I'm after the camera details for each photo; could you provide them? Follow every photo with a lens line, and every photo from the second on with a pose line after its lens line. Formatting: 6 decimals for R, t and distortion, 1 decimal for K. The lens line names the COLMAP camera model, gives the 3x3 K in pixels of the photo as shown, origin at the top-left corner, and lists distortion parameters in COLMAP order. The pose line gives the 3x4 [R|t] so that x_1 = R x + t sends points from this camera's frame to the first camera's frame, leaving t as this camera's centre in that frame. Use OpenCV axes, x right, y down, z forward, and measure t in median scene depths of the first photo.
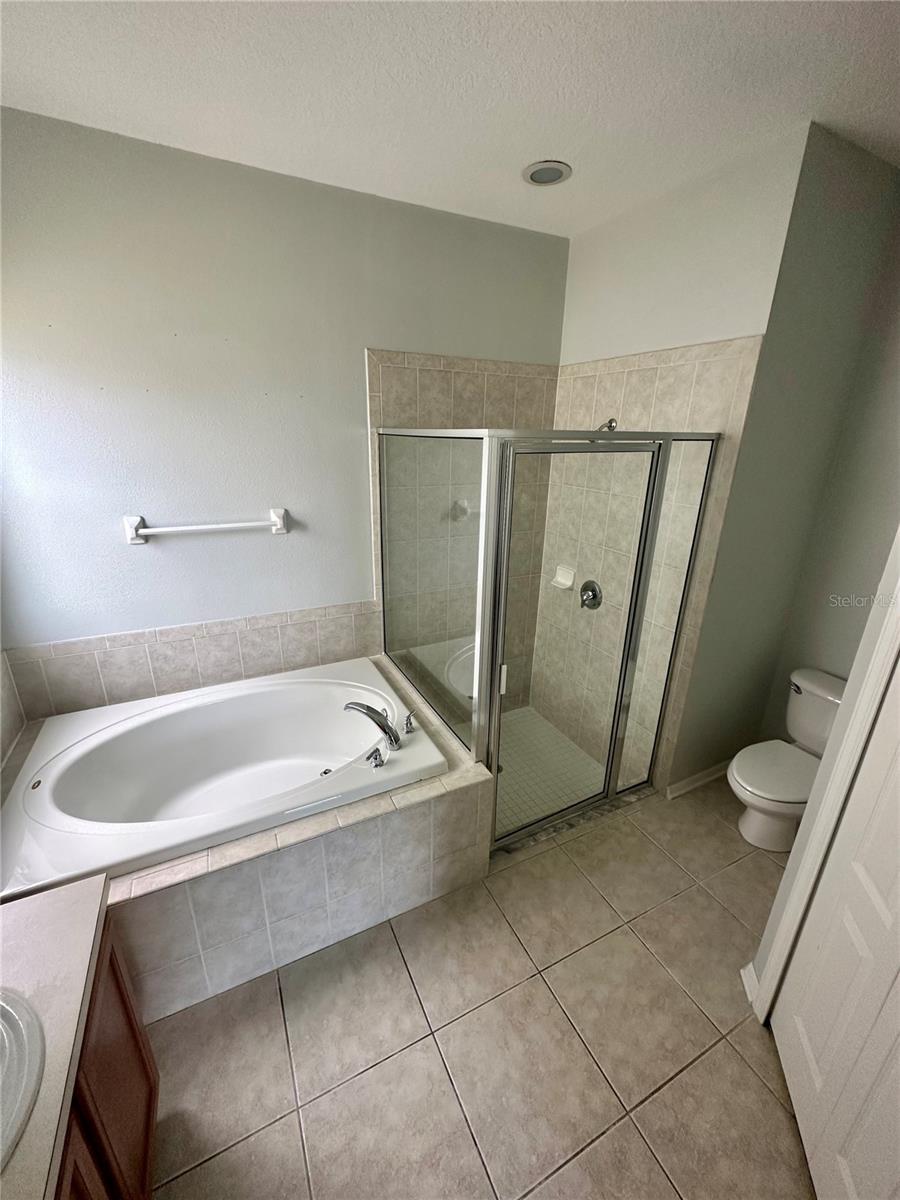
lens RADIAL K [[482.0, 0, 452.5], [0, 482.0, 598.9], [0, 0, 1]] dist [-0.003593, 0.000040]
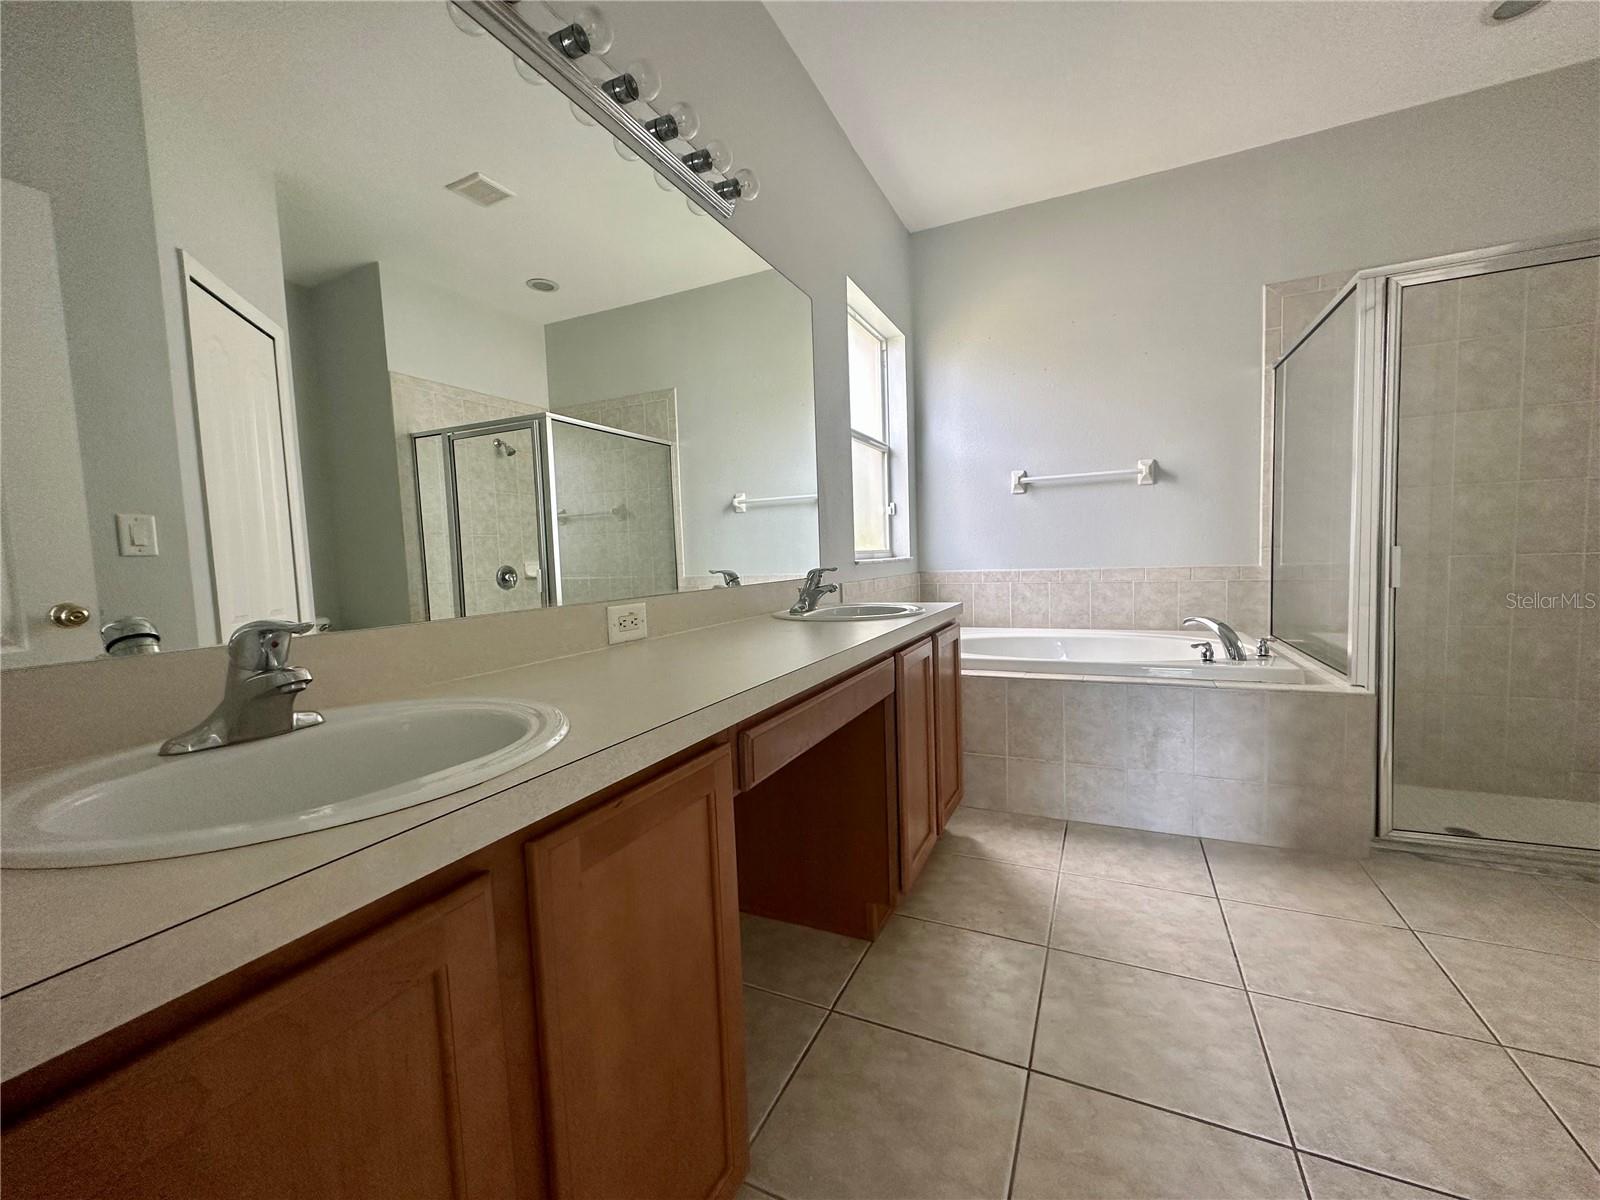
lens RADIAL K [[642.7, 0, 802.0], [0, 642.7, 603.0], [0, 0, 1]] dist [-0.003593, 0.000040]
pose [[0.612590, 0.014704, -0.790264, 0.266795], [-0.216514, 0.964705, -0.149886, 0.465676], [0.760167, 0.262923, 0.594152, -0.273721]]
